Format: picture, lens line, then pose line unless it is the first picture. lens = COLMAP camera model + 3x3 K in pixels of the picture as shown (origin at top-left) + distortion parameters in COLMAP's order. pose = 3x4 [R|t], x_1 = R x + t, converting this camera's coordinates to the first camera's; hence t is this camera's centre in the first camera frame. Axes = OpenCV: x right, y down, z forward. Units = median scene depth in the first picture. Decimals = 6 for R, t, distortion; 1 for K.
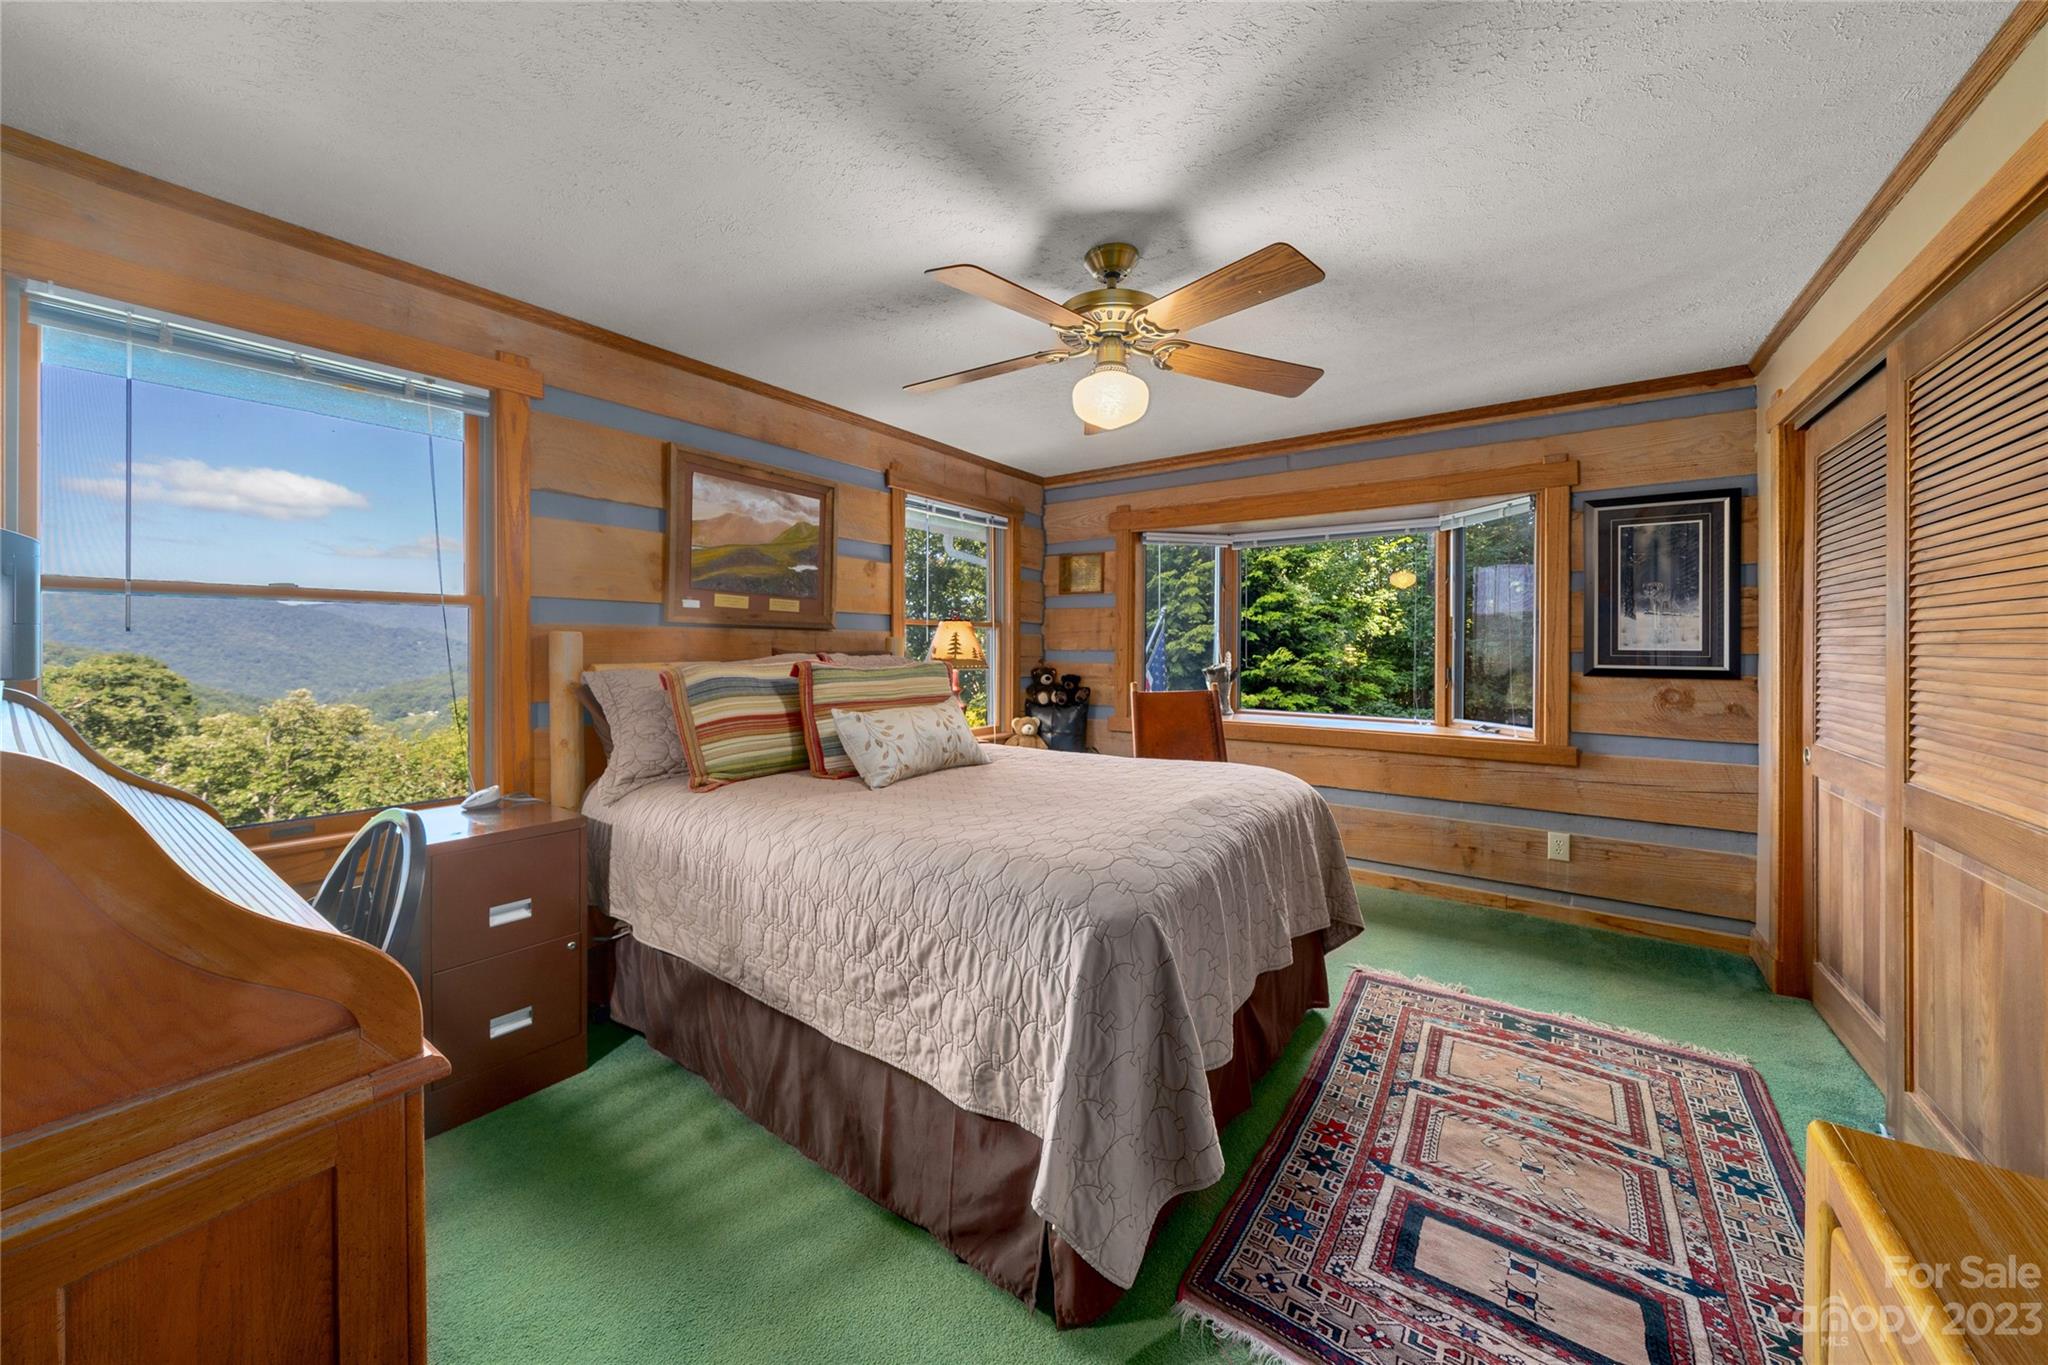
lens RADIAL K [[712.1, 0, 1041.6], [0, 712.1, 646.7], [0, 0, 1]] dist [-0.005498, 0.000396]
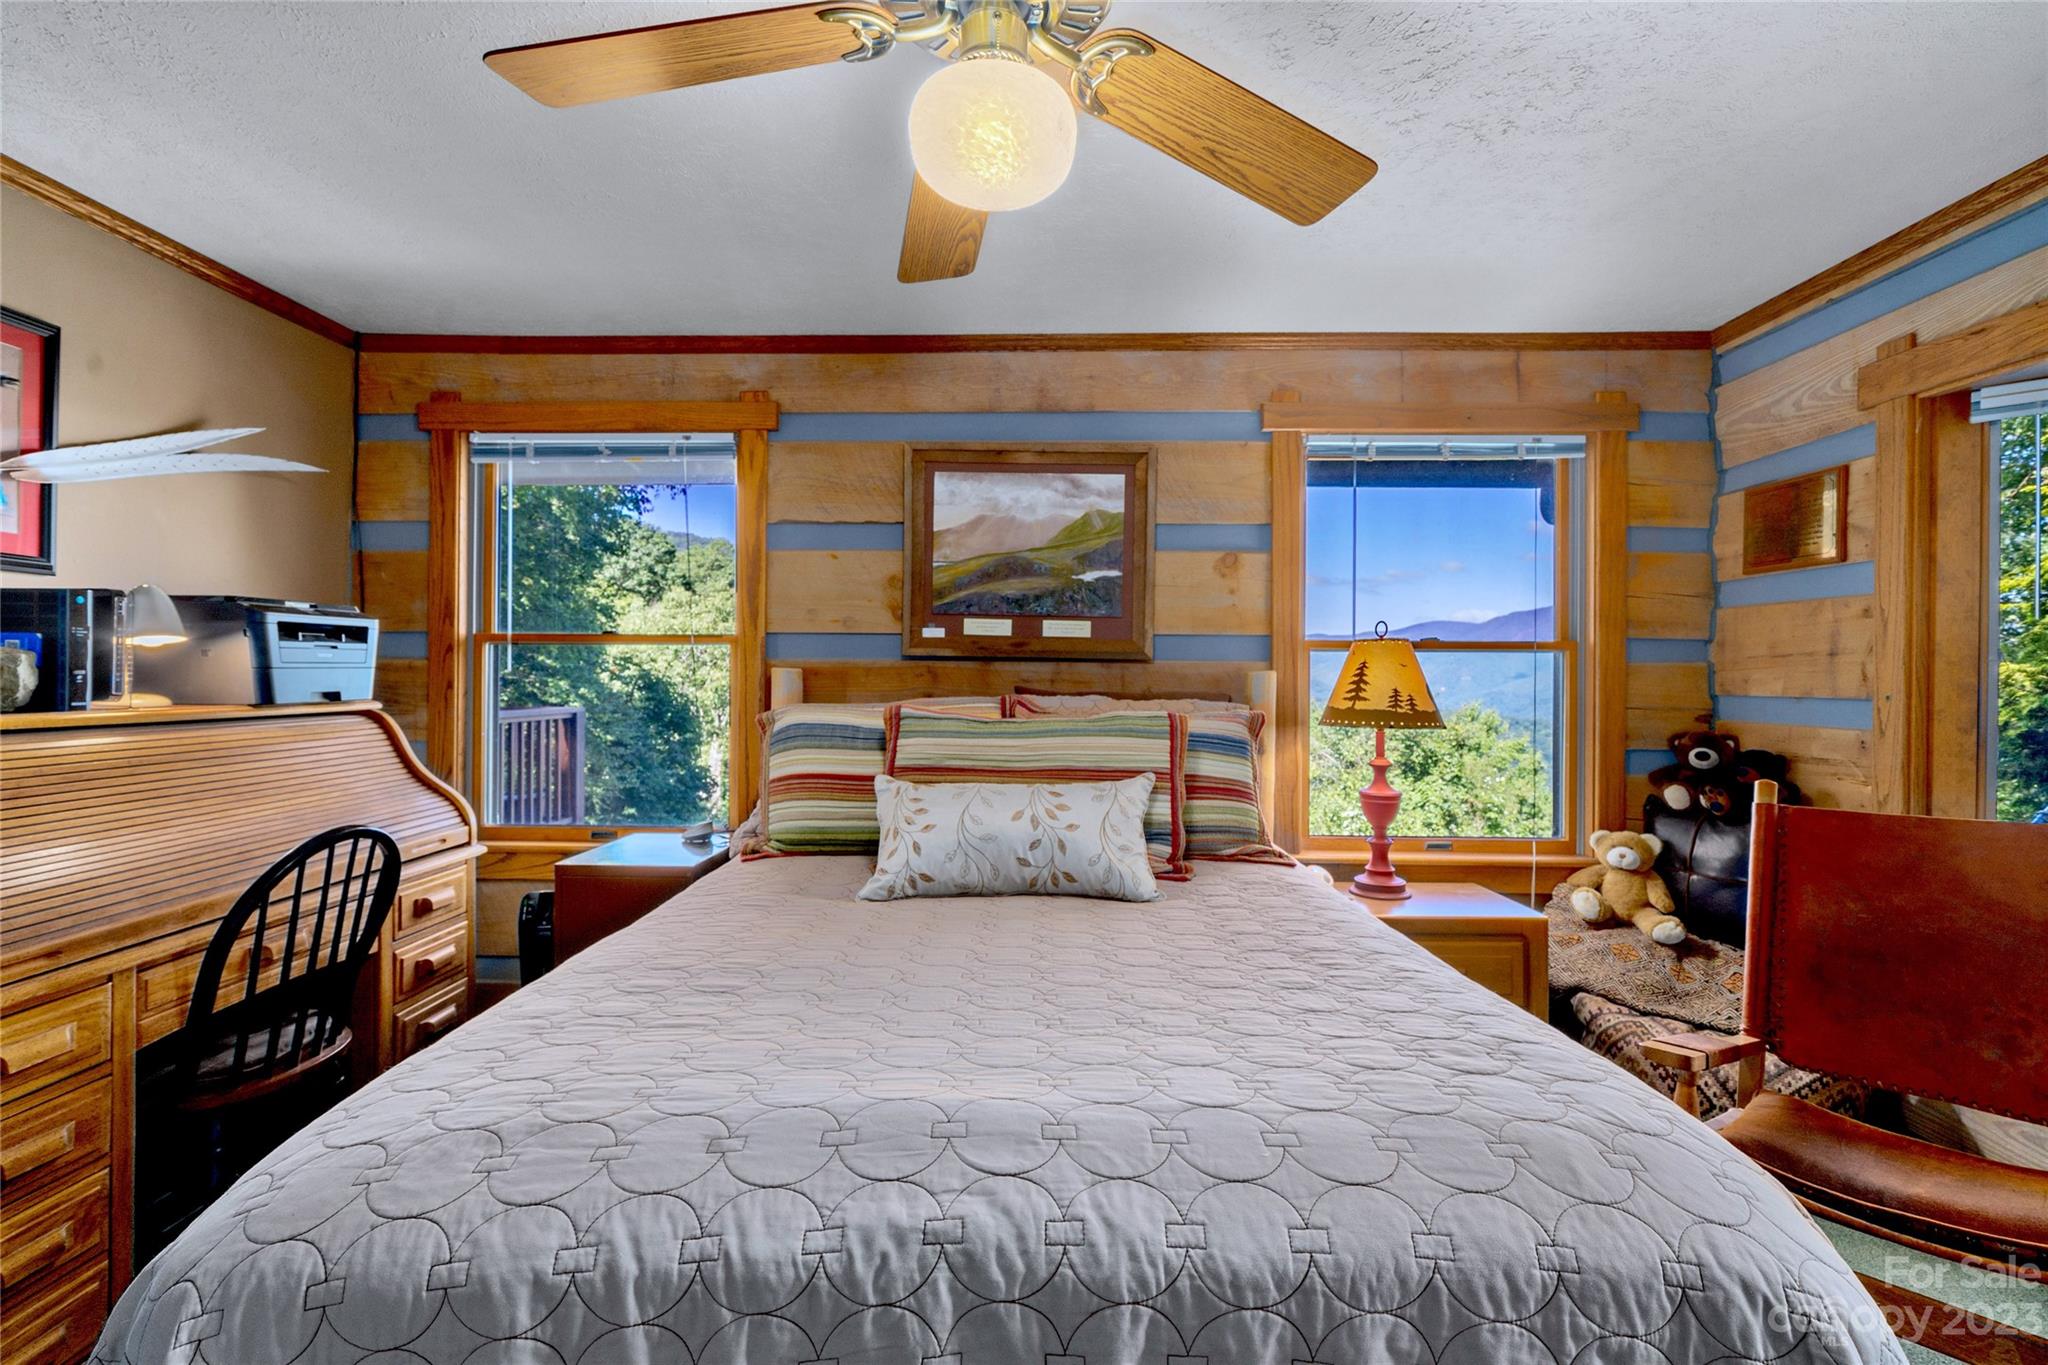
lens RADIAL K [[889.2, 0, 1020.0], [0, 889.2, 675.2], [0, 0, 1]] dist [-0.002501, 0.001121]
pose [[0.557462, -0.003906, -0.830193, 0.369653], [-0.004273, 0.999962, -0.007575, -0.003423], [0.830191, 0.007770, 0.557424, 0.453505]]
